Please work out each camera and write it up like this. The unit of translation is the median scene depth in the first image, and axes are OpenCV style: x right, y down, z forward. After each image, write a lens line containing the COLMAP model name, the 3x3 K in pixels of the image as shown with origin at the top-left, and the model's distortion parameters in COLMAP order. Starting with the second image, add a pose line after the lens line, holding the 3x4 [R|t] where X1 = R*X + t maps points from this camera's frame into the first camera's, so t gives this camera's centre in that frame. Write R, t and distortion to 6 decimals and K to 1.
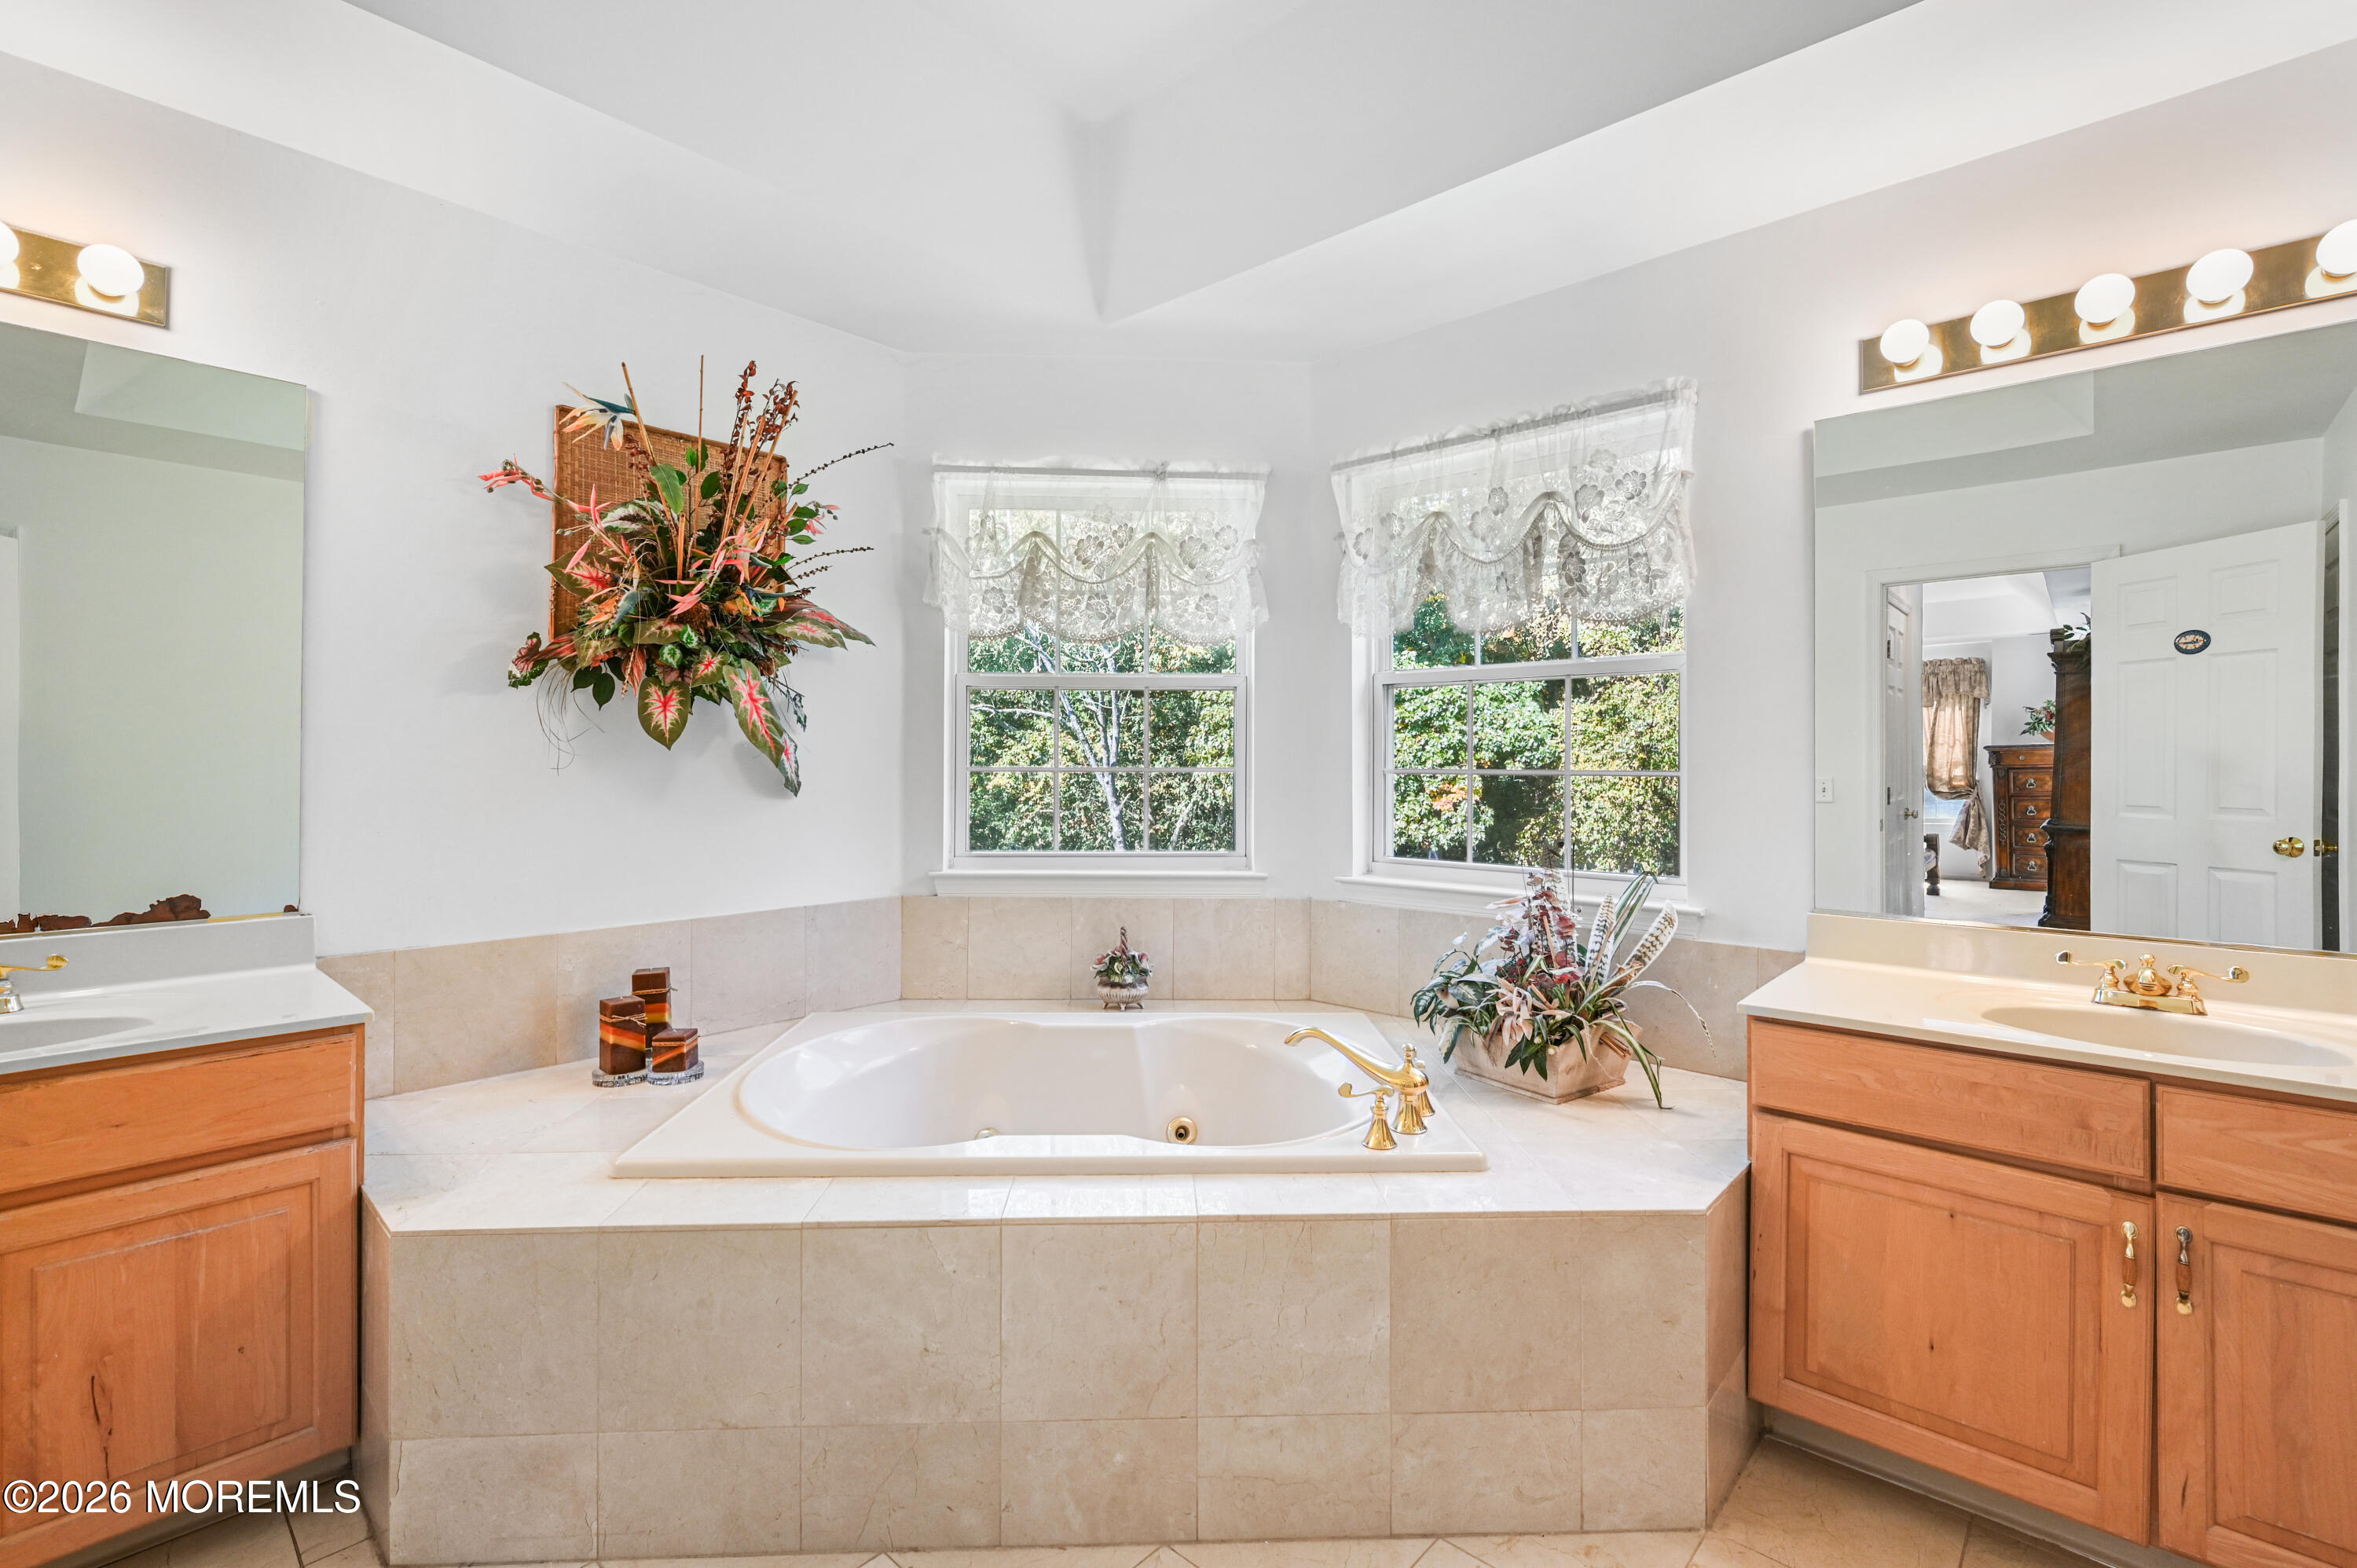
lens RADIAL K [[1035.9, 0, 1193.0], [0, 1035.9, 772.6], [0, 0, 1]] dist [0.002211, 0.000253]
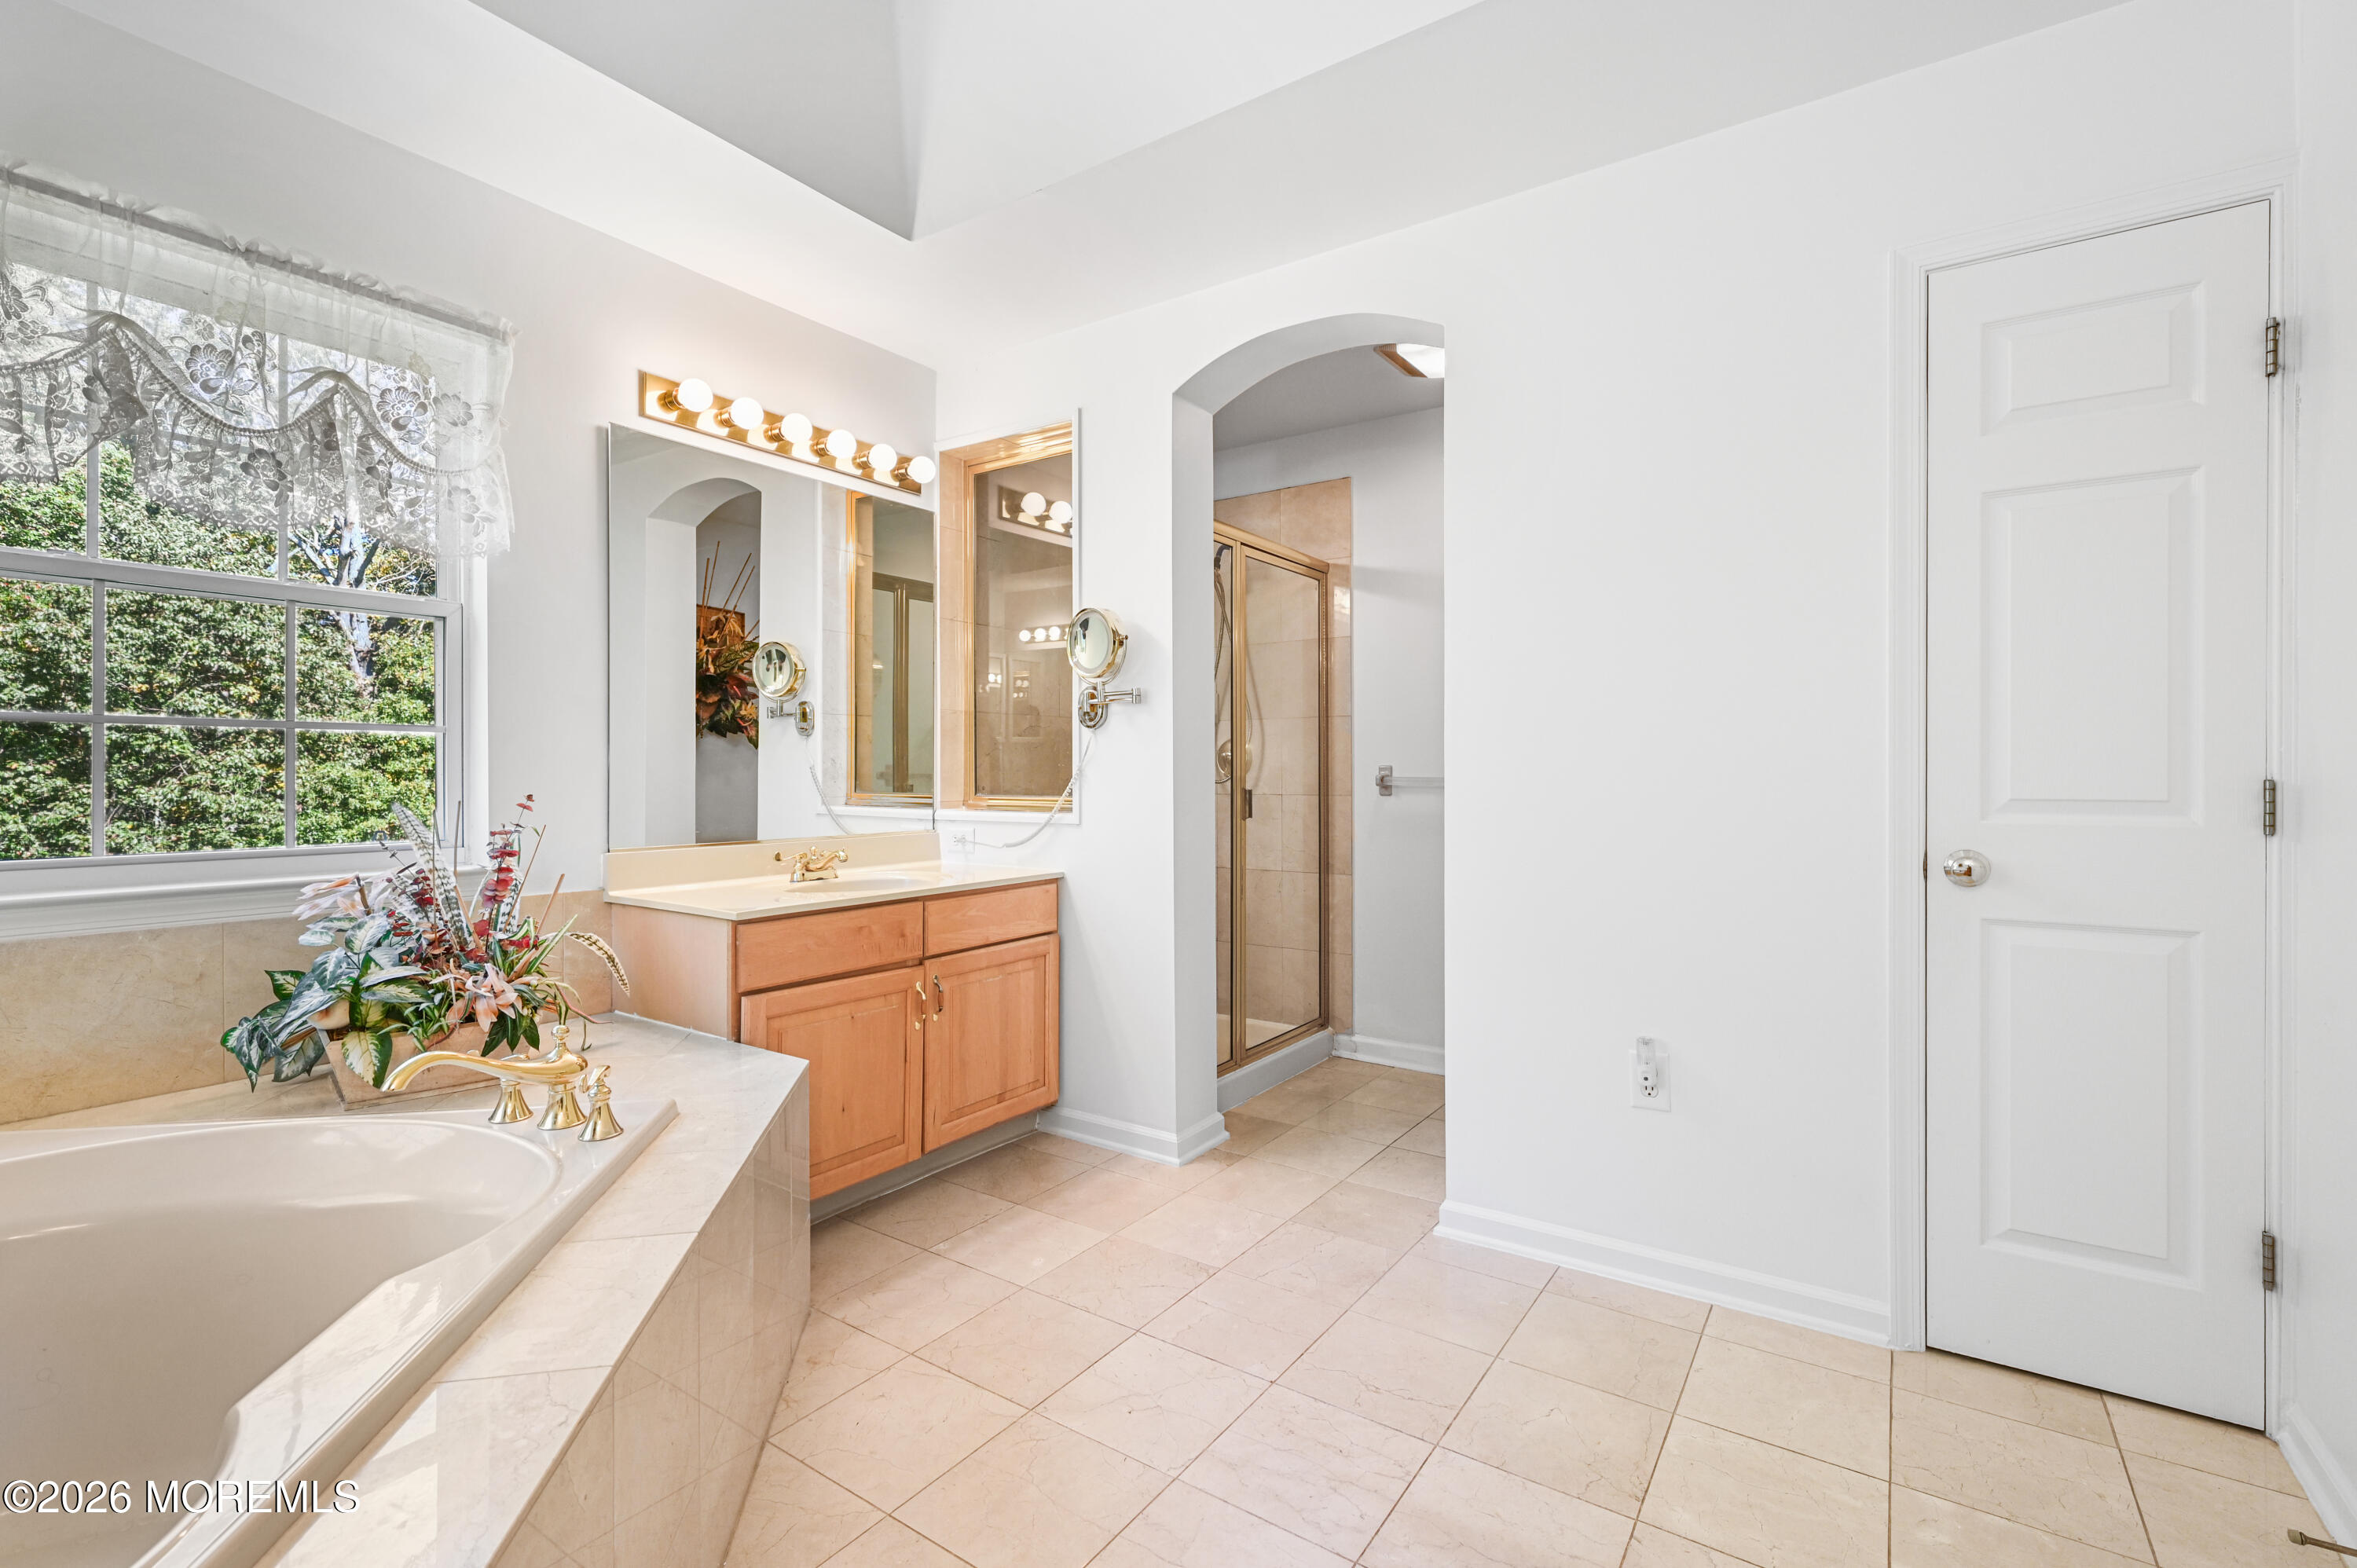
lens RADIAL K [[1035.9, 0, 1193.0], [0, 1035.9, 772.6], [0, 0, 1]] dist [0.002211, 0.000253]
pose [[-0.140239, -0.004533, 0.990107, -0.622206], [0.003831, 0.999980, 0.005121, 0.043615], [-0.990110, 0.004512, -0.140219, 0.520751]]
